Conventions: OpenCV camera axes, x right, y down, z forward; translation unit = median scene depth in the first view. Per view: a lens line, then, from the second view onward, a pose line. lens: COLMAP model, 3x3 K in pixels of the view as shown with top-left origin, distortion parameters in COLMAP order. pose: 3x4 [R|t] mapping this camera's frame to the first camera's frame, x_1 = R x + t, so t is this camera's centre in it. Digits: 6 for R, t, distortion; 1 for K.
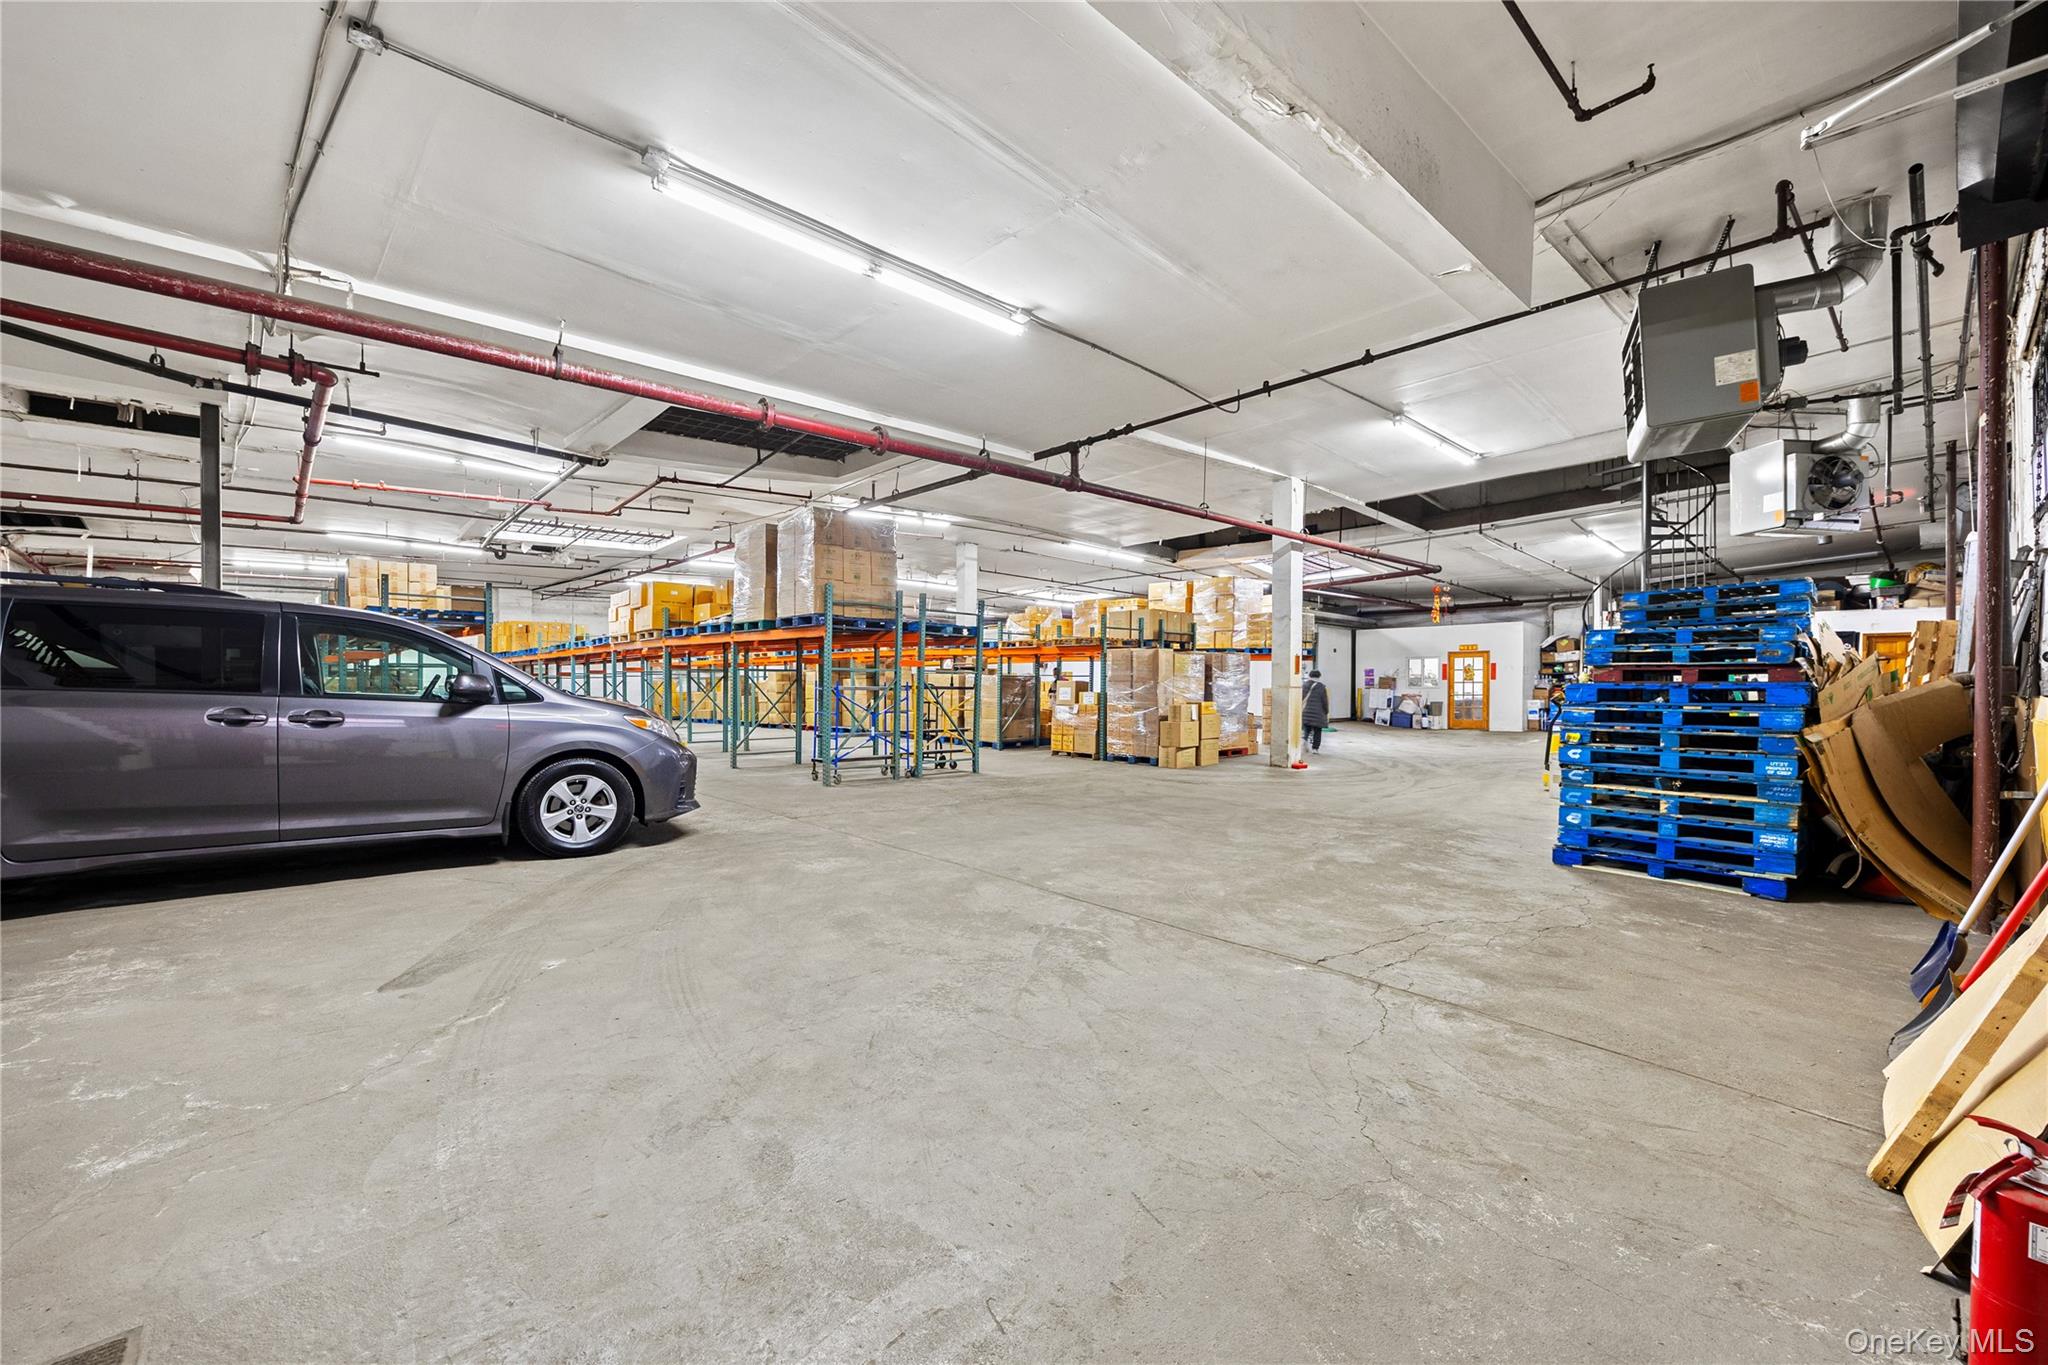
lens RADIAL K [[796.9, 0, 1021.3], [0, 796.9, 685.5], [0, 0, 1]] dist [-0.003212, 0.000289]
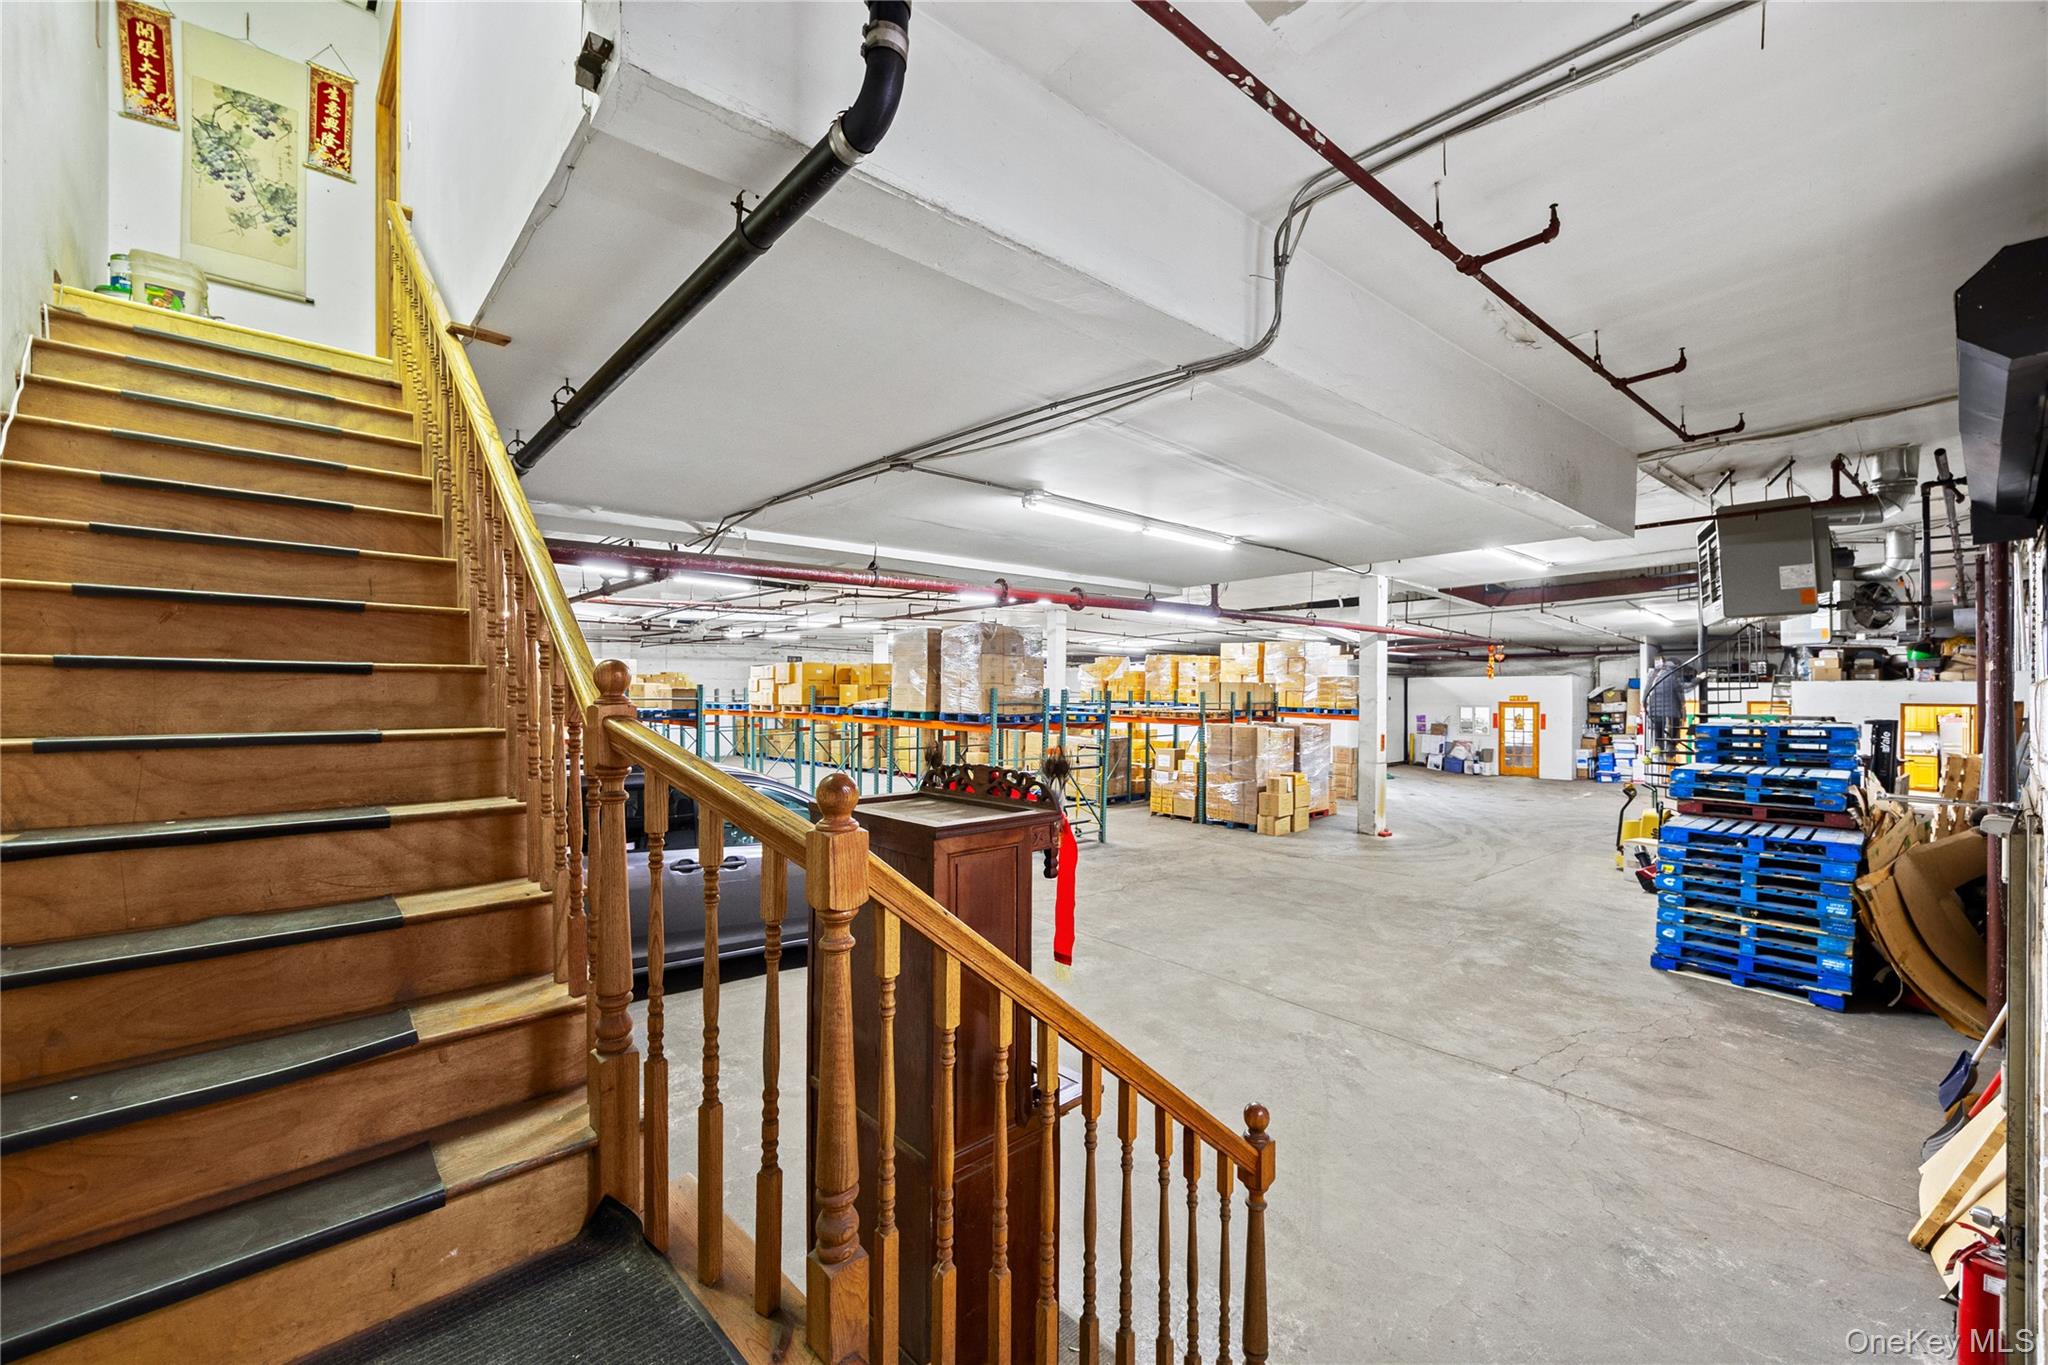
lens RADIAL K [[796.9, 0, 1024.1], [0, 796.9, 684.4], [0, 0, 1]] dist [-0.003212, 0.000289]
pose [[0.999780, 0.004359, -0.020526, -0.319223], [-0.004640, 0.999896, -0.013656, -0.216143], [0.020464, 0.013749, 0.999696, -0.301324]]
